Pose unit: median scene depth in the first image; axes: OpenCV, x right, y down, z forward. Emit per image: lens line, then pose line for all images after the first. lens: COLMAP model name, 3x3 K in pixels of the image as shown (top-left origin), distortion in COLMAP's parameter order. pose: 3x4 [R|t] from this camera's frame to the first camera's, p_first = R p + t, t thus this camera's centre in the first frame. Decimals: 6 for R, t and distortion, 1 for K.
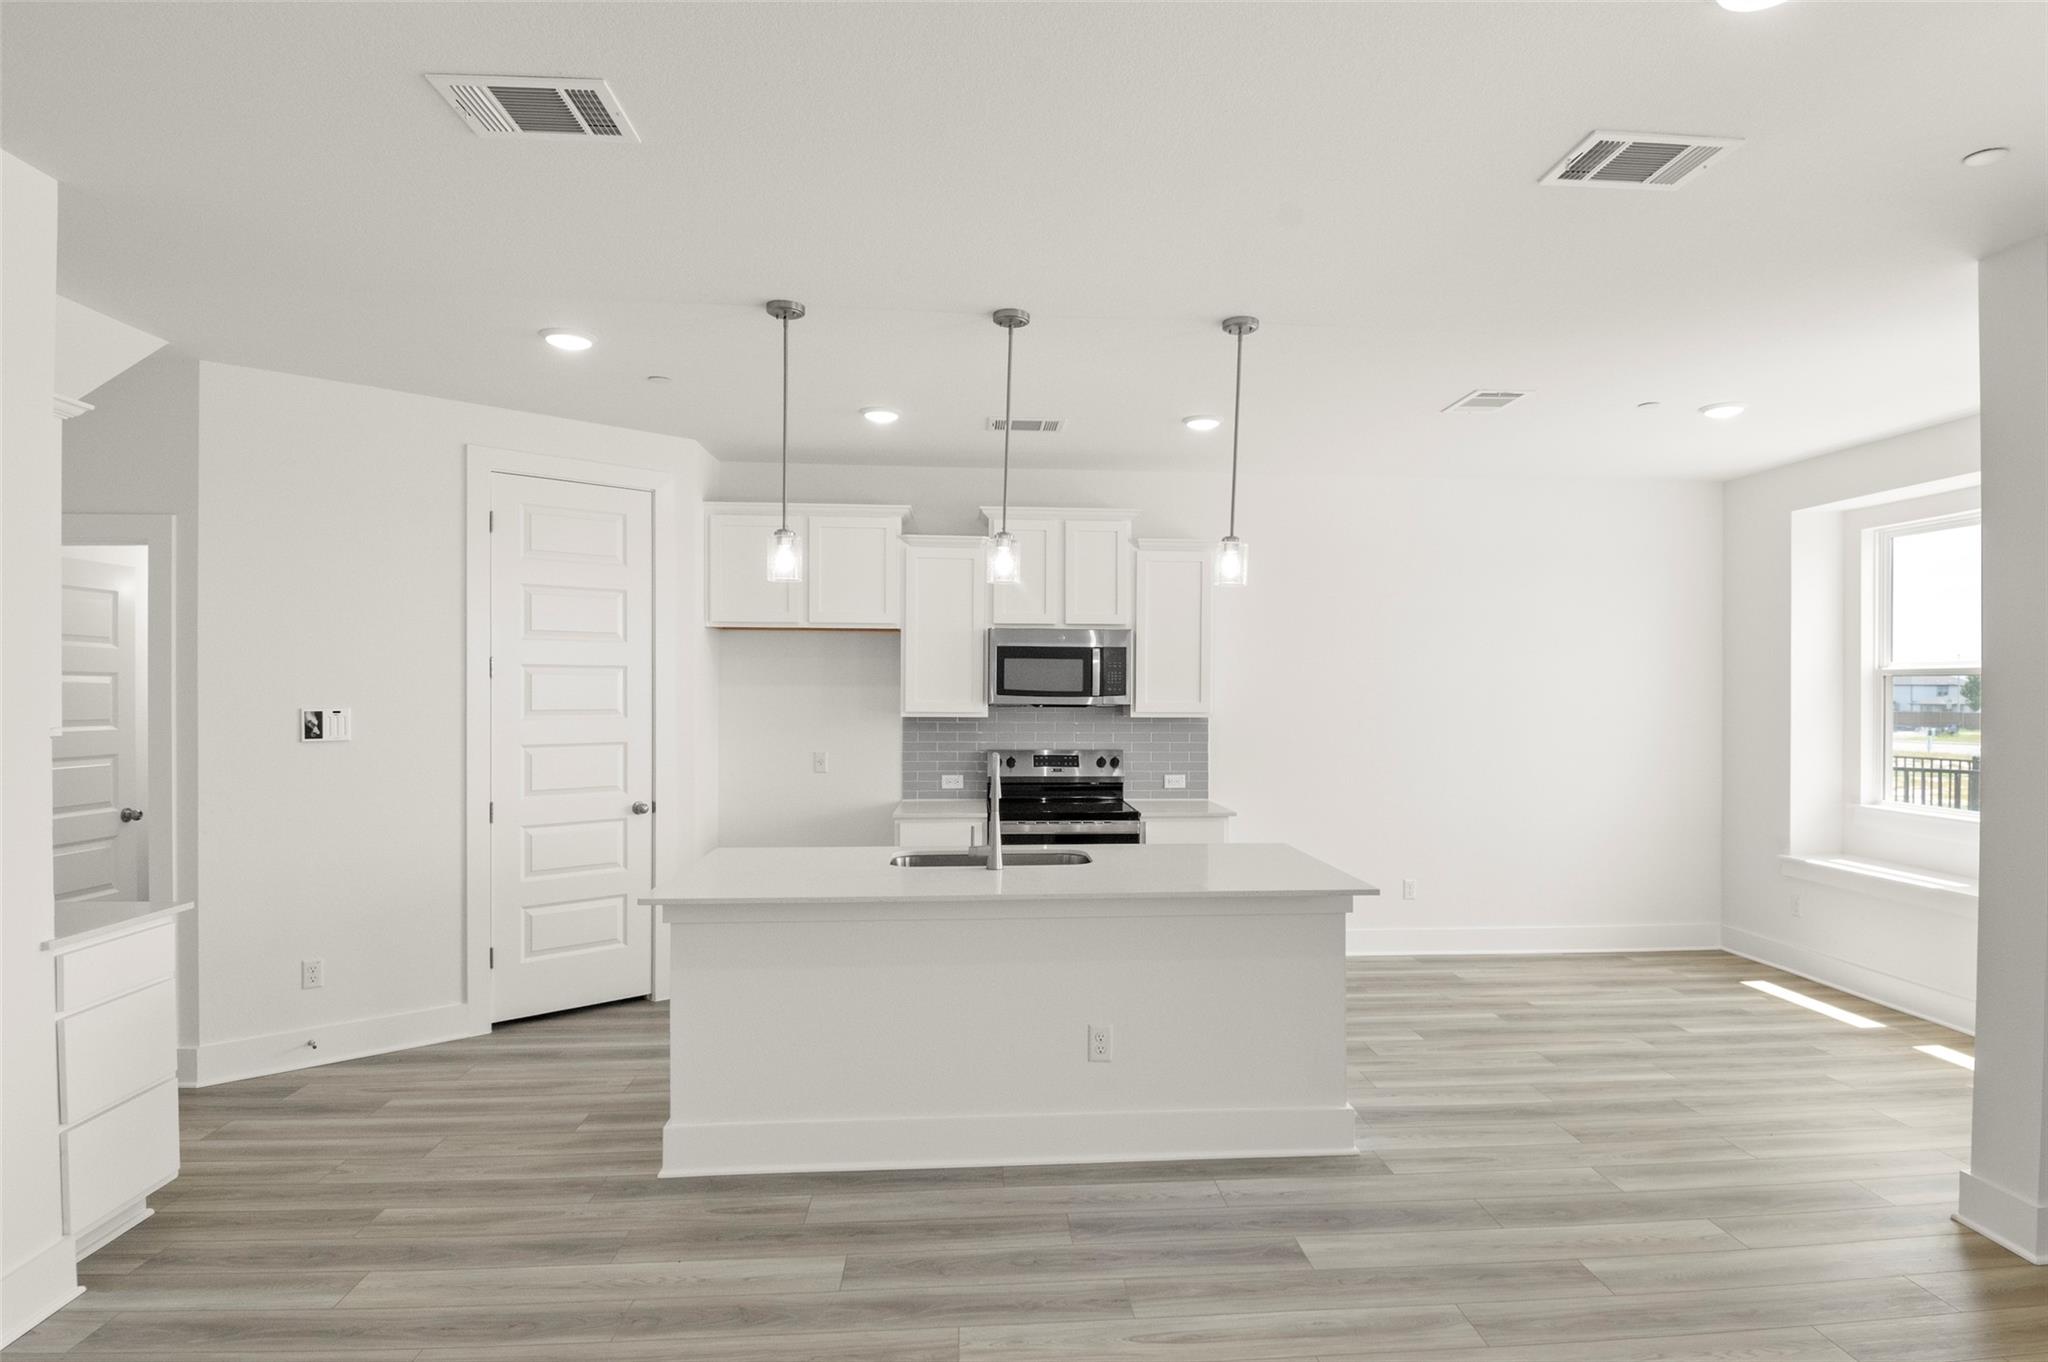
lens RADIAL K [[1087.4, 0, 1067.5], [0, 1087.4, 692.7], [0, 0, 1]] dist [0.033129, -0.046990]
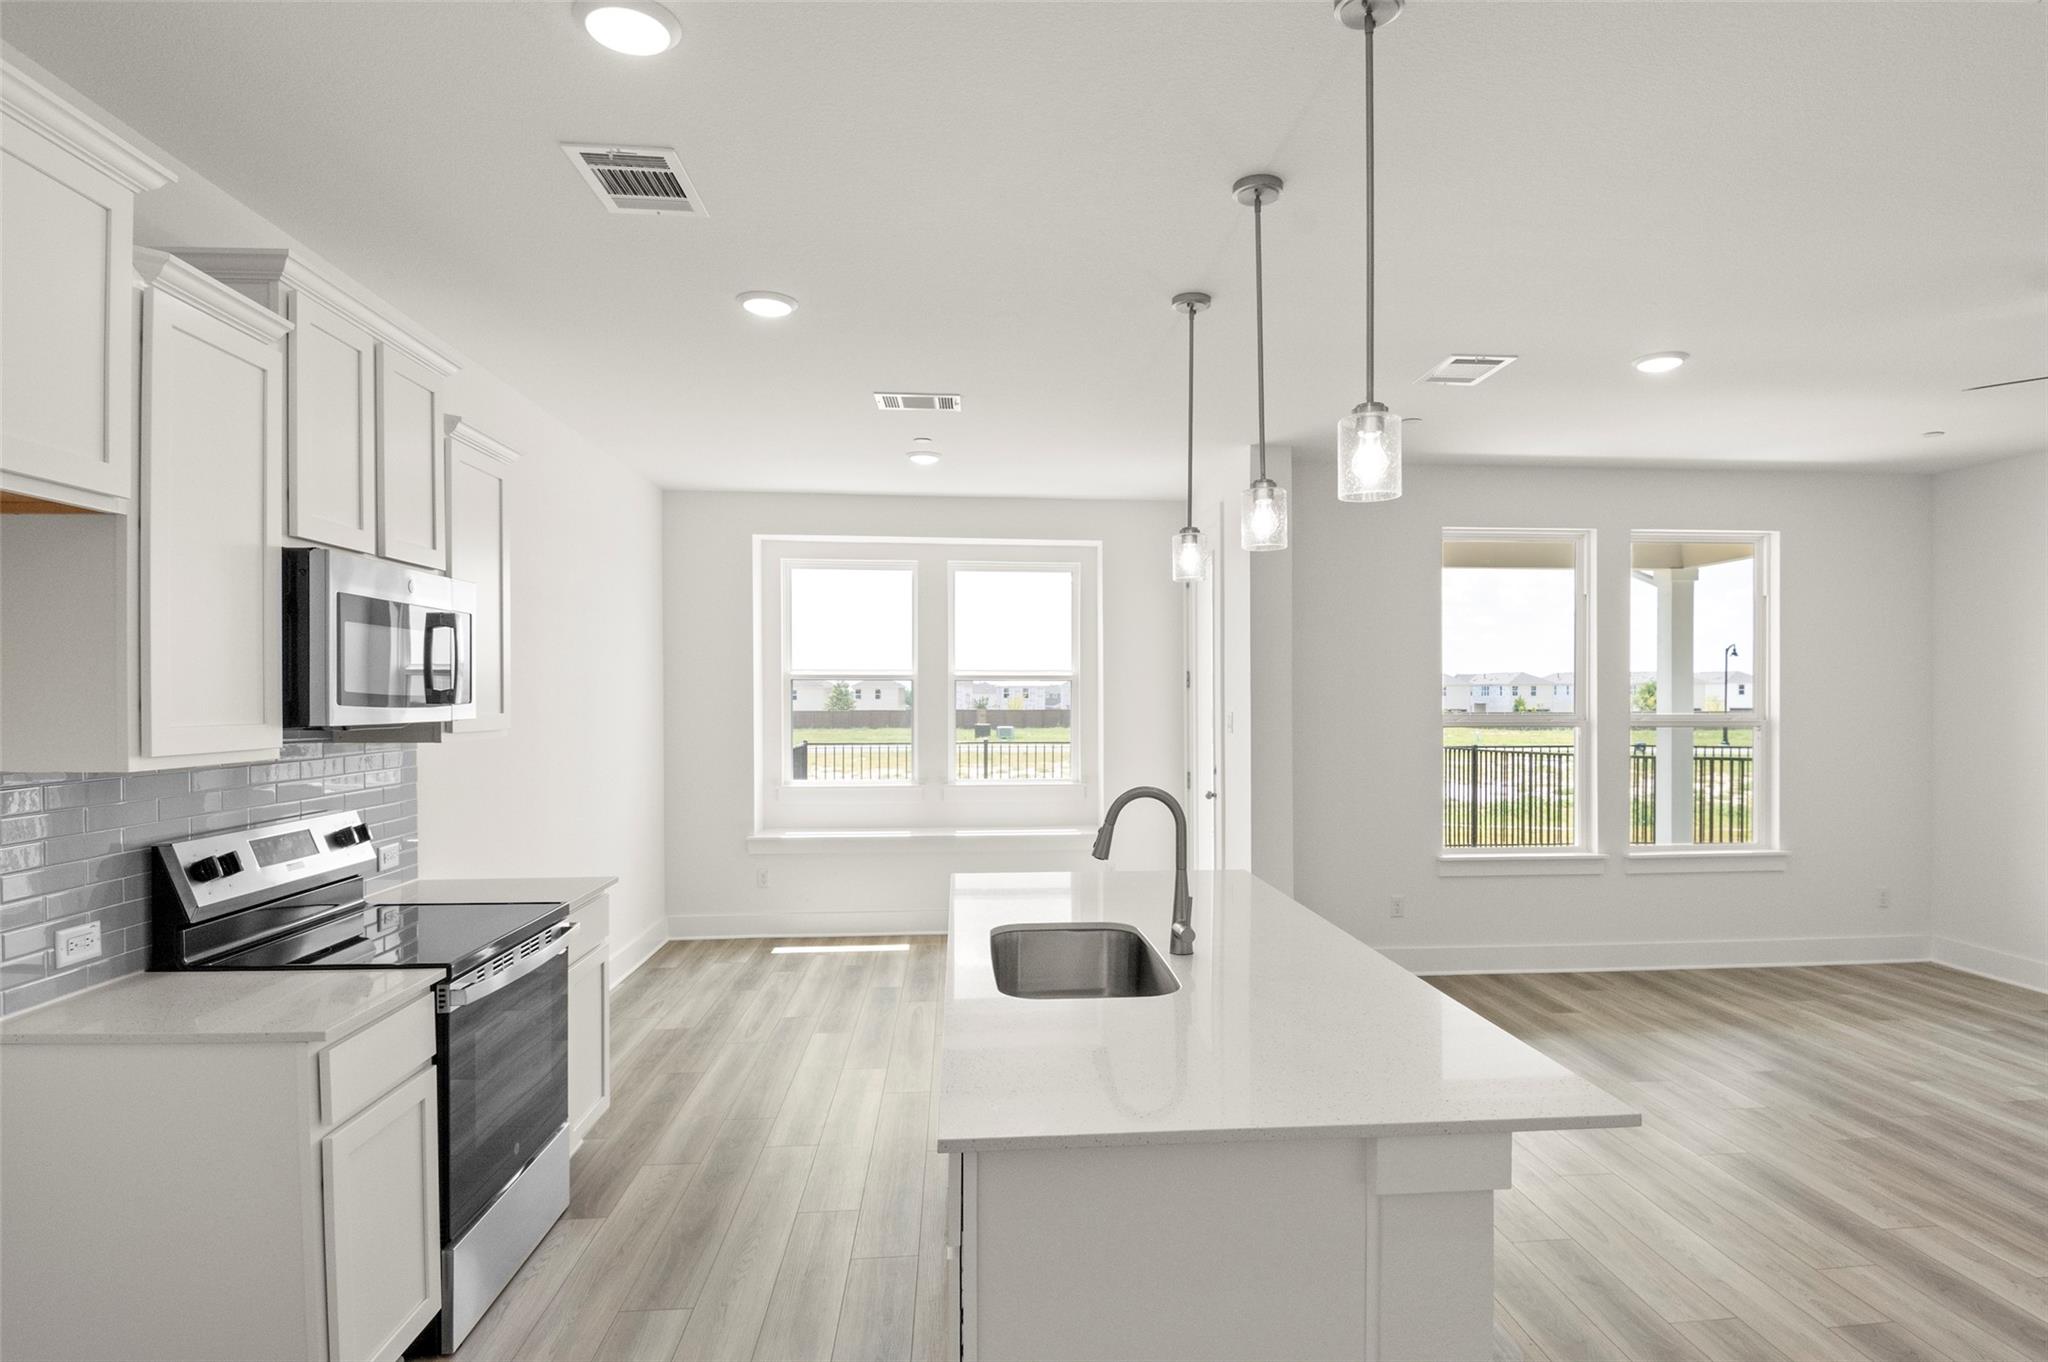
lens RADIAL K [[1087.4, 0, 1067.5], [0, 1087.4, 692.7], [0, 0, 1]] dist [0.033129, -0.046990]
pose [[-0.004700, -0.002271, 0.999986, -0.502313], [0.003880, 0.999990, 0.002289, -0.002672], [-0.999981, 0.003891, -0.004691, 0.710954]]
